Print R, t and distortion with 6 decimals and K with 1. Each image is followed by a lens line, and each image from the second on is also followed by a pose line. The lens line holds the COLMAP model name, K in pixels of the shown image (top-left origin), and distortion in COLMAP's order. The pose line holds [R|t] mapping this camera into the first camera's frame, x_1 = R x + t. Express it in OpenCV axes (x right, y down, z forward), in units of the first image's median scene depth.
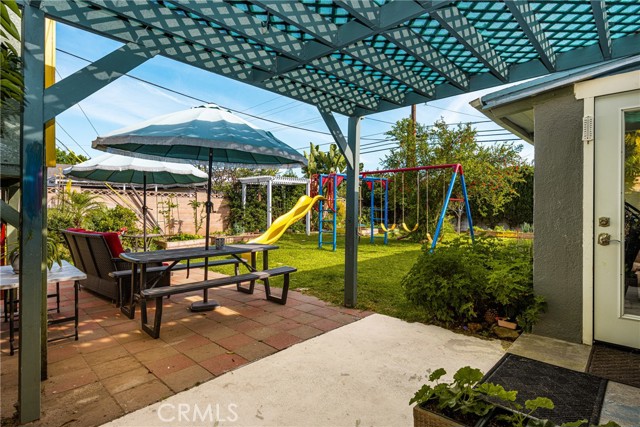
lens RADIAL K [[340.2, 0, 321.9], [0, 340.2, 212.4], [0, 0, 1]] dist [0.001292, 0.000044]
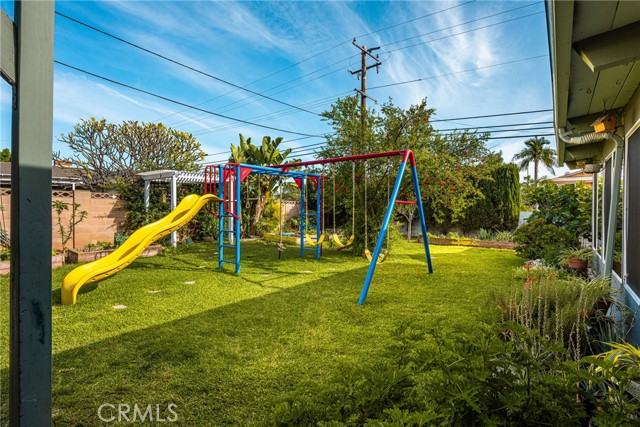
lens RADIAL K [[305.3, 0, 318.0], [0, 305.3, 213.0], [0, 0, 1]] dist [-0.002643, -0.000117]
pose [[0.996566, 0.006249, 0.082564, 0.121453], [-0.005443, 0.999935, -0.009973, -0.004195], [-0.082621, 0.009490, 0.996536, 0.289678]]
